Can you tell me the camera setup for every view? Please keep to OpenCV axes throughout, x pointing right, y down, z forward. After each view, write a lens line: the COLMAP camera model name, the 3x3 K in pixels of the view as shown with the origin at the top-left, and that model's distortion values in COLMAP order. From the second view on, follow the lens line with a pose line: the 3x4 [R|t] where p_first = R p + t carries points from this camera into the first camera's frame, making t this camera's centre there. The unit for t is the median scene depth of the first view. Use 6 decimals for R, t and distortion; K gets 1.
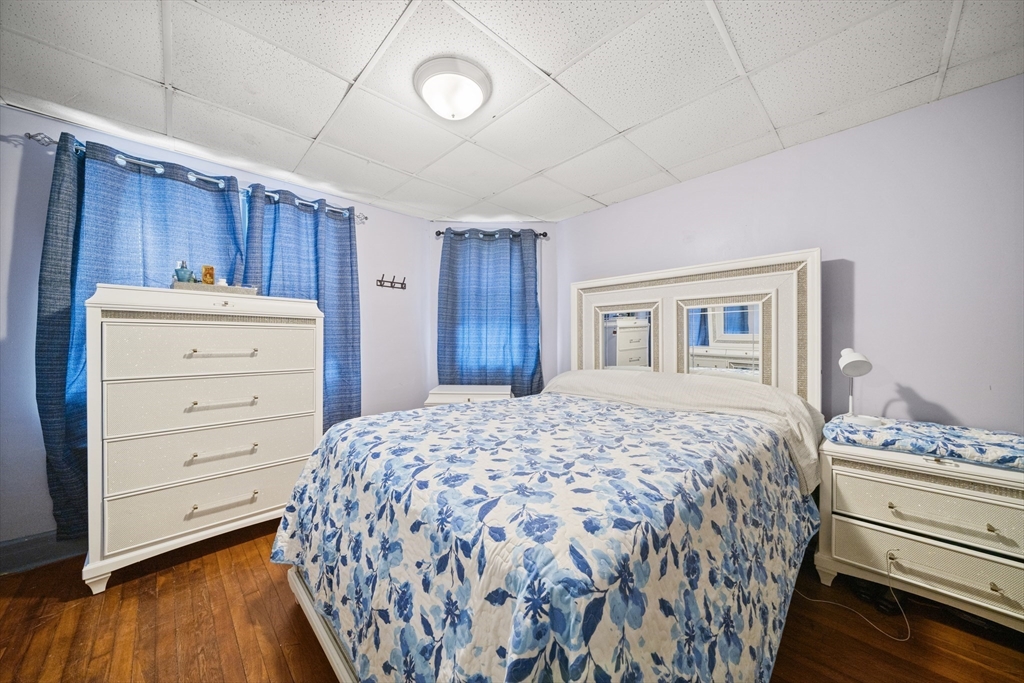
lens RADIAL K [[354.0, 0, 511.3], [0, 354.0, 339.4], [0, 0, 1]] dist [-0.001904, -0.000084]
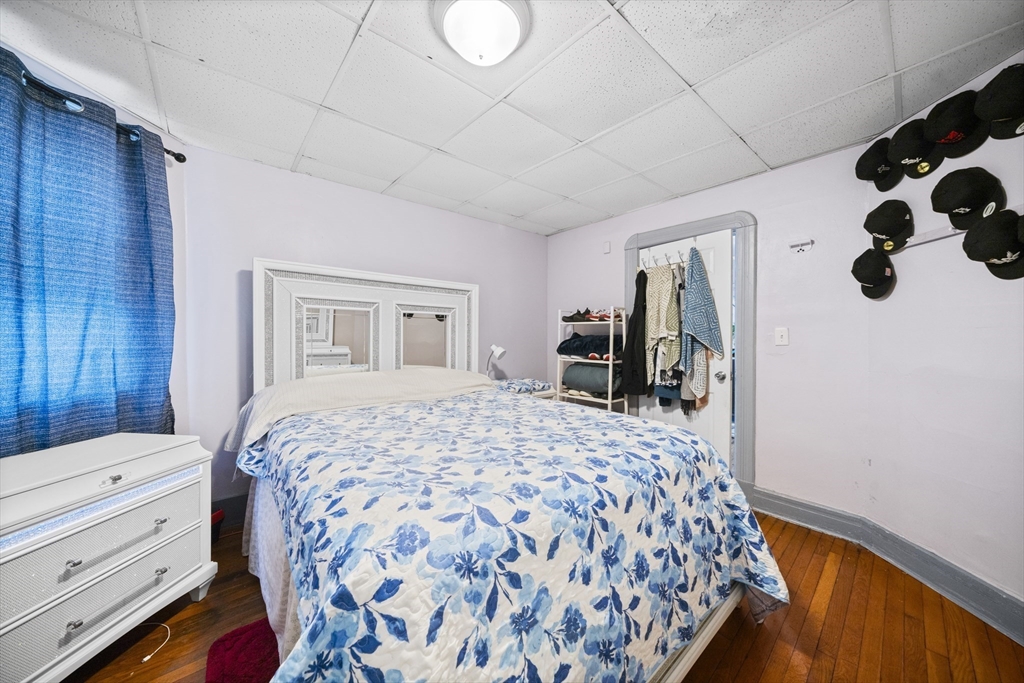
lens RADIAL K [[354.0, 0, 511.8], [0, 354.0, 343.3], [0, 0, 1]] dist [-0.001904, -0.000084]
pose [[0.050168, -0.009903, 0.998692, -0.625147], [-0.003292, 0.999944, 0.010081, -0.000310], [-0.998735, -0.003793, 0.050132, 0.583897]]
